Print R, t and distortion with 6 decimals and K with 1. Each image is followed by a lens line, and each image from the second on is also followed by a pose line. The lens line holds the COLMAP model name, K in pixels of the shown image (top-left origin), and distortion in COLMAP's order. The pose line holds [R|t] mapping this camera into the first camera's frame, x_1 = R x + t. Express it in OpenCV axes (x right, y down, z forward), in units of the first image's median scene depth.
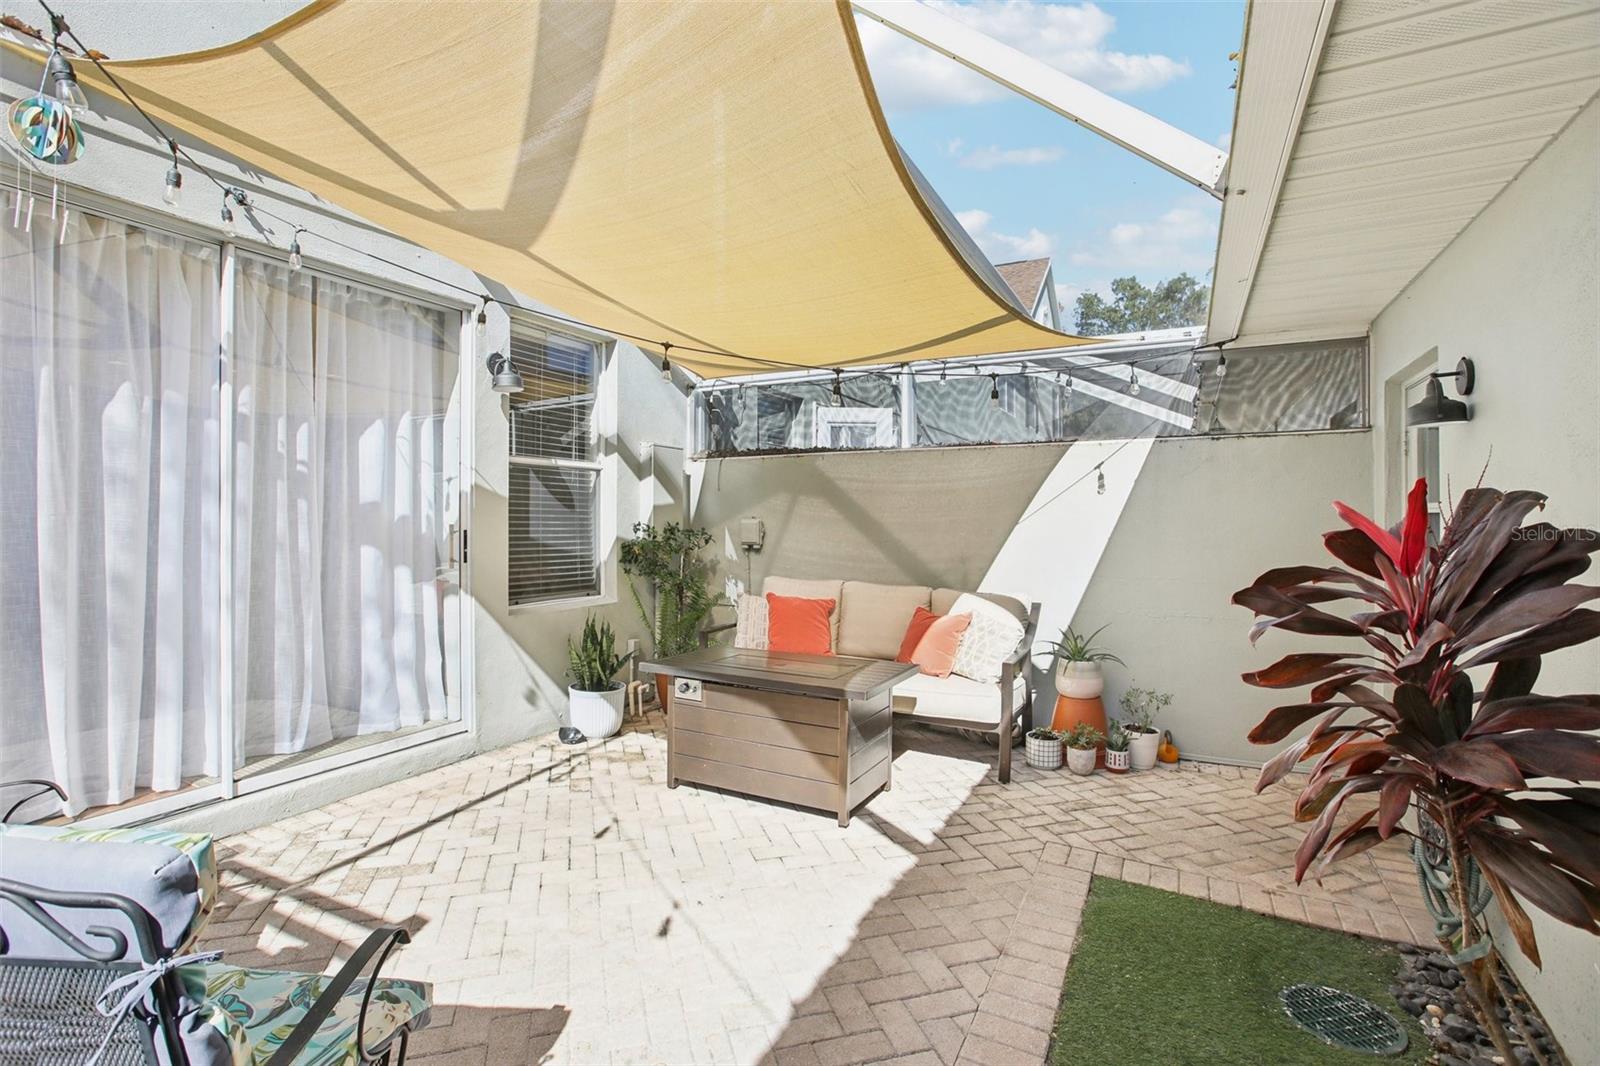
lens RADIAL K [[730.1, 0, 794.9], [0, 730.1, 528.6], [0, 0, 1]] dist [-0.051015, 0.015497]
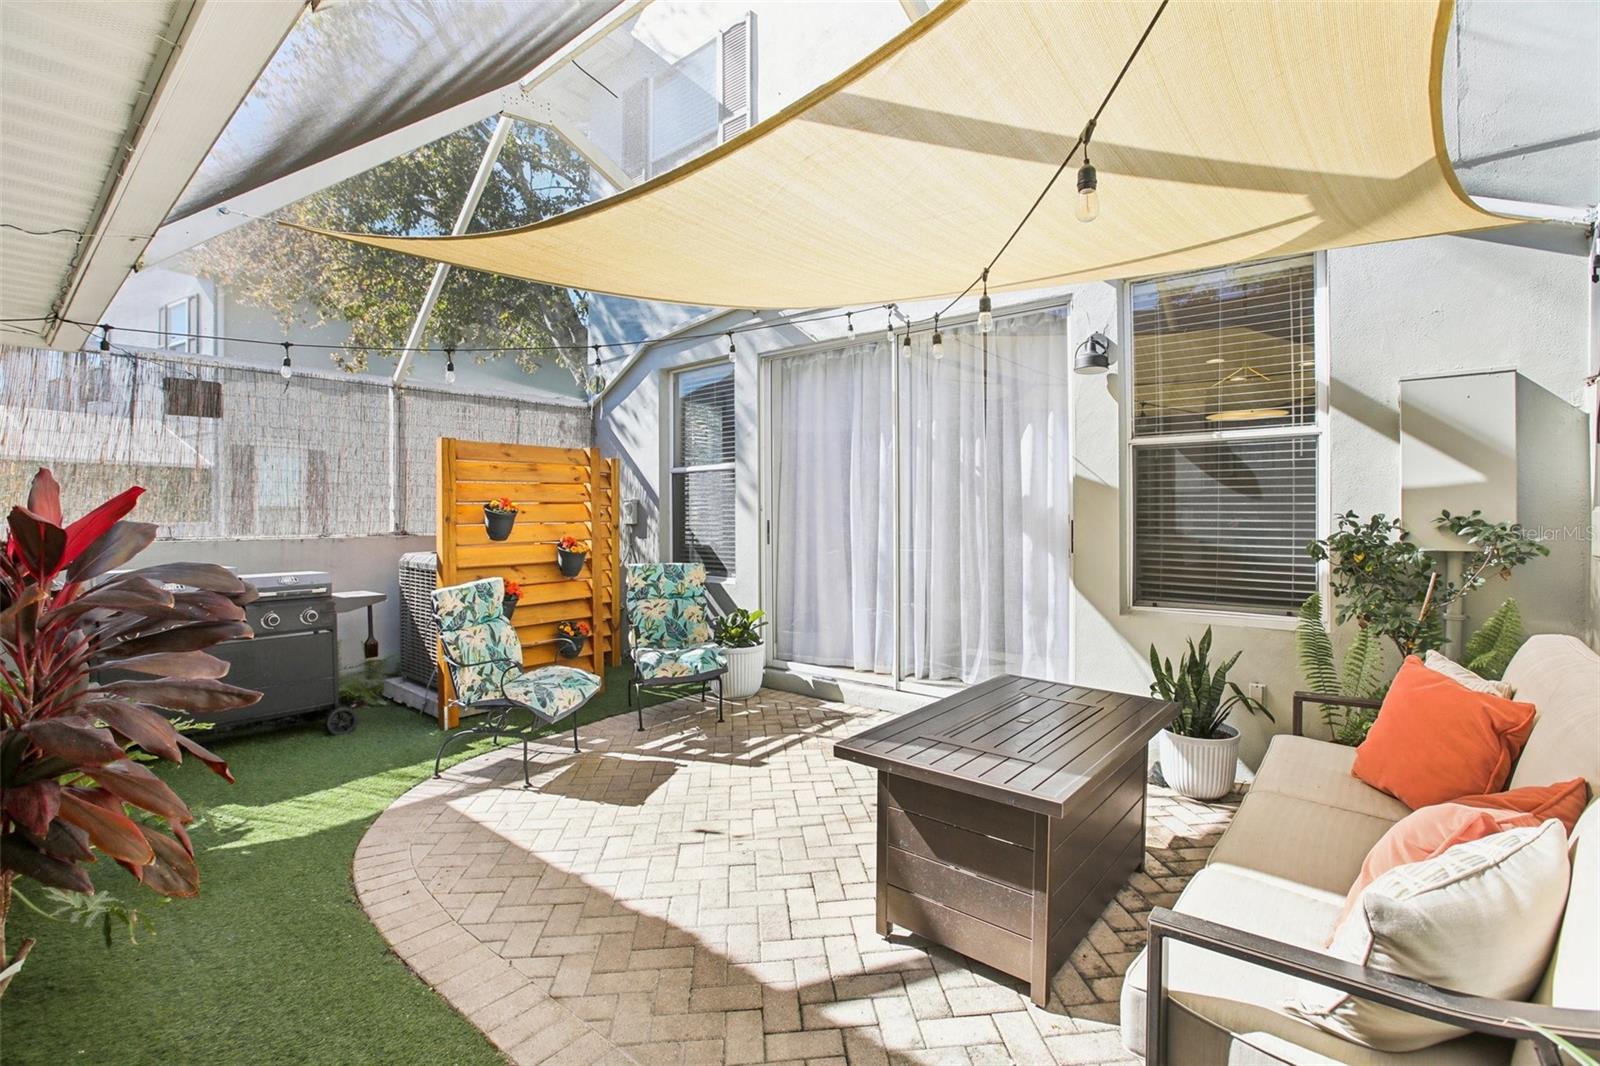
lens RADIAL K [[730.1, 0, 793.8], [0, 730.1, 524.0], [0, 0, 1]] dist [-0.051015, 0.015497]
pose [[-0.207630, 0.015590, -0.978083, 0.808965], [-0.001789, 0.999865, 0.016317, -0.012673], [0.978206, 0.005138, -0.207574, 1.096955]]
